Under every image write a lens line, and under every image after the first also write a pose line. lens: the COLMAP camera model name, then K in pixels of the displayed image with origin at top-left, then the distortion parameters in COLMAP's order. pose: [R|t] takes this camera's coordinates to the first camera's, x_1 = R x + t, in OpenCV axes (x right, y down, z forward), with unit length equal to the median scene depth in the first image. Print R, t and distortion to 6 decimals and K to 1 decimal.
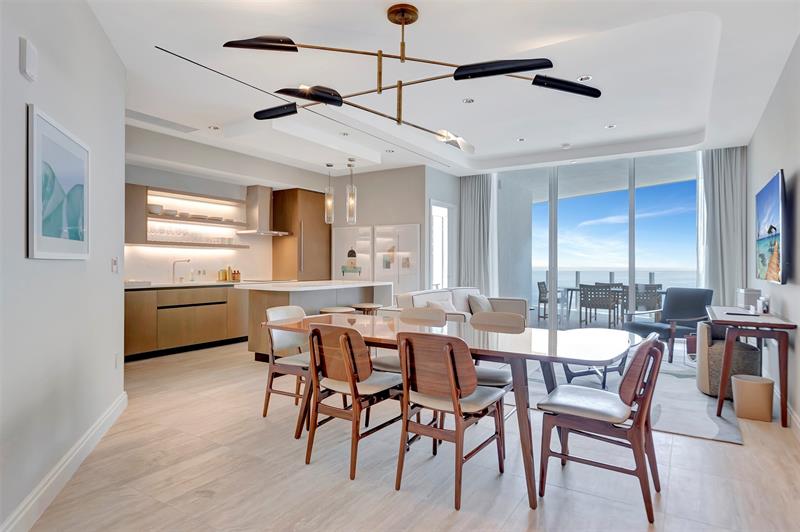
lens RADIAL K [[454.3, 0, 393.5], [0, 454.3, 259.0], [0, 0, 1]] dist [0.016238, -0.008181]
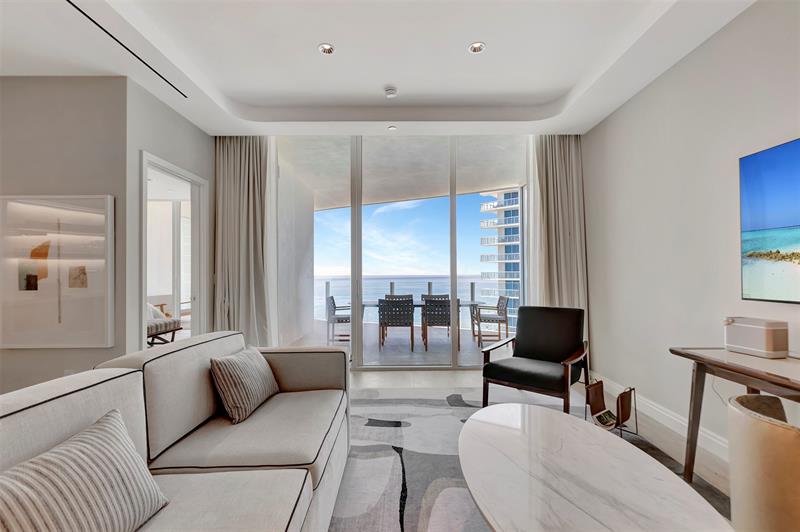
lens RADIAL K [[361.0, 0, 400.9], [0, 361.0, 265.7], [0, 0, 1]] dist [0.006643, -0.000425]
pose [[0.838216, -0.000428, 0.545338, 0.119677], [0.006103, 0.999944, -0.008595, 0.001691], [-0.545304, 0.010533, 0.838172, 0.596412]]
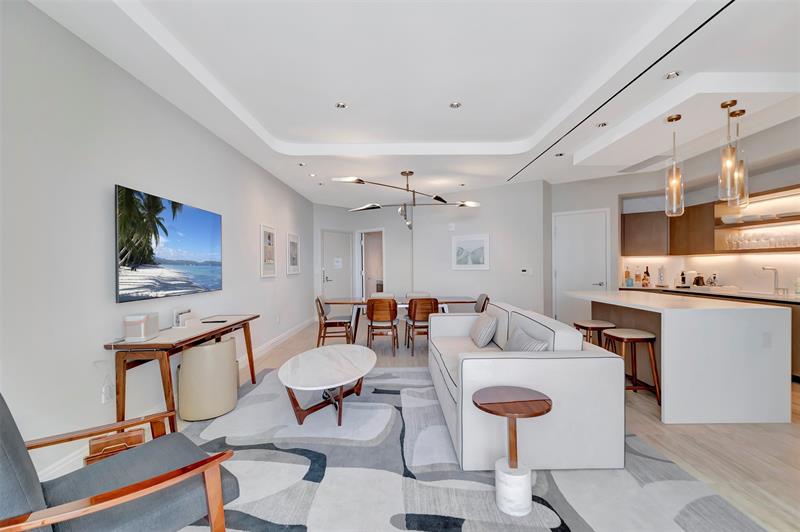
lens RADIAL K [[361.0, 0, 404.6], [0, 361.0, 264.1], [0, 0, 1]] dist [0.006643, -0.000425]
pose [[-0.832511, -0.000671, -0.554009, 0.520542], [0.009629, 0.999831, -0.015680, -0.002228], [0.553925, -0.018389, -0.832363, 1.210132]]
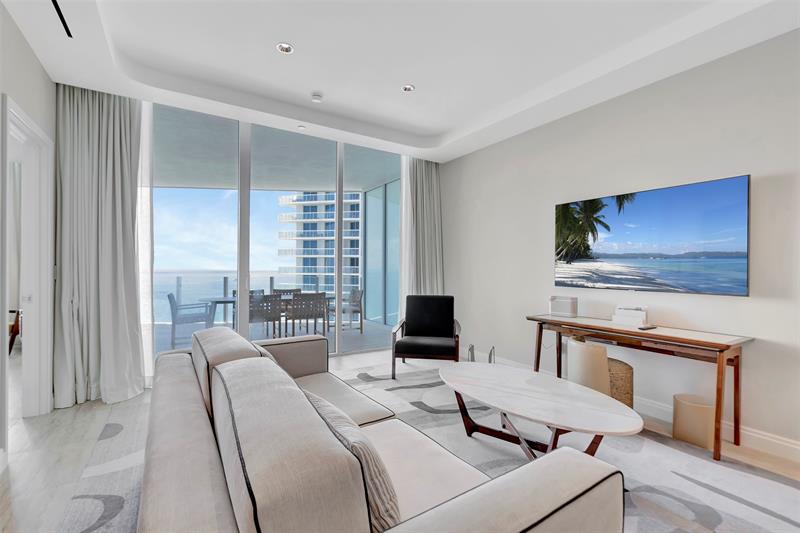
lens RADIAL K [[361.0, 0, 400.1], [0, 361.0, 267.5], [0, 0, 1]] dist [0.006643, -0.000425]
pose [[0.411474, -0.003901, 0.911413, -0.064506], [-0.013498, 0.999855, 0.010373, -0.000759], [-0.911321, -0.016571, 0.411362, 0.692123]]
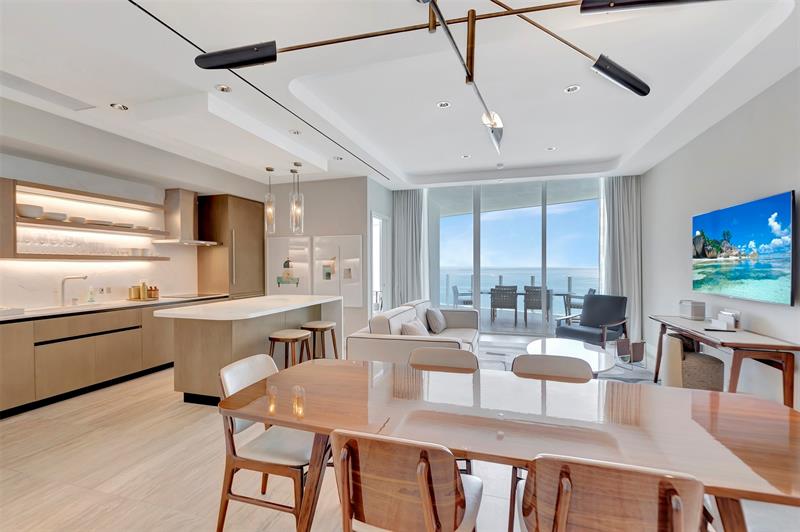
lens RADIAL K [[361.0, 0, 398.6], [0, 361.0, 266.1], [0, 0, 1]] dist [0.006643, -0.000425]
pose [[0.962200, -0.009335, 0.272182, -0.095864], [0.004982, 0.999848, 0.016680, -0.025048], [-0.272297, -0.014694, 0.962101, 0.243515]]
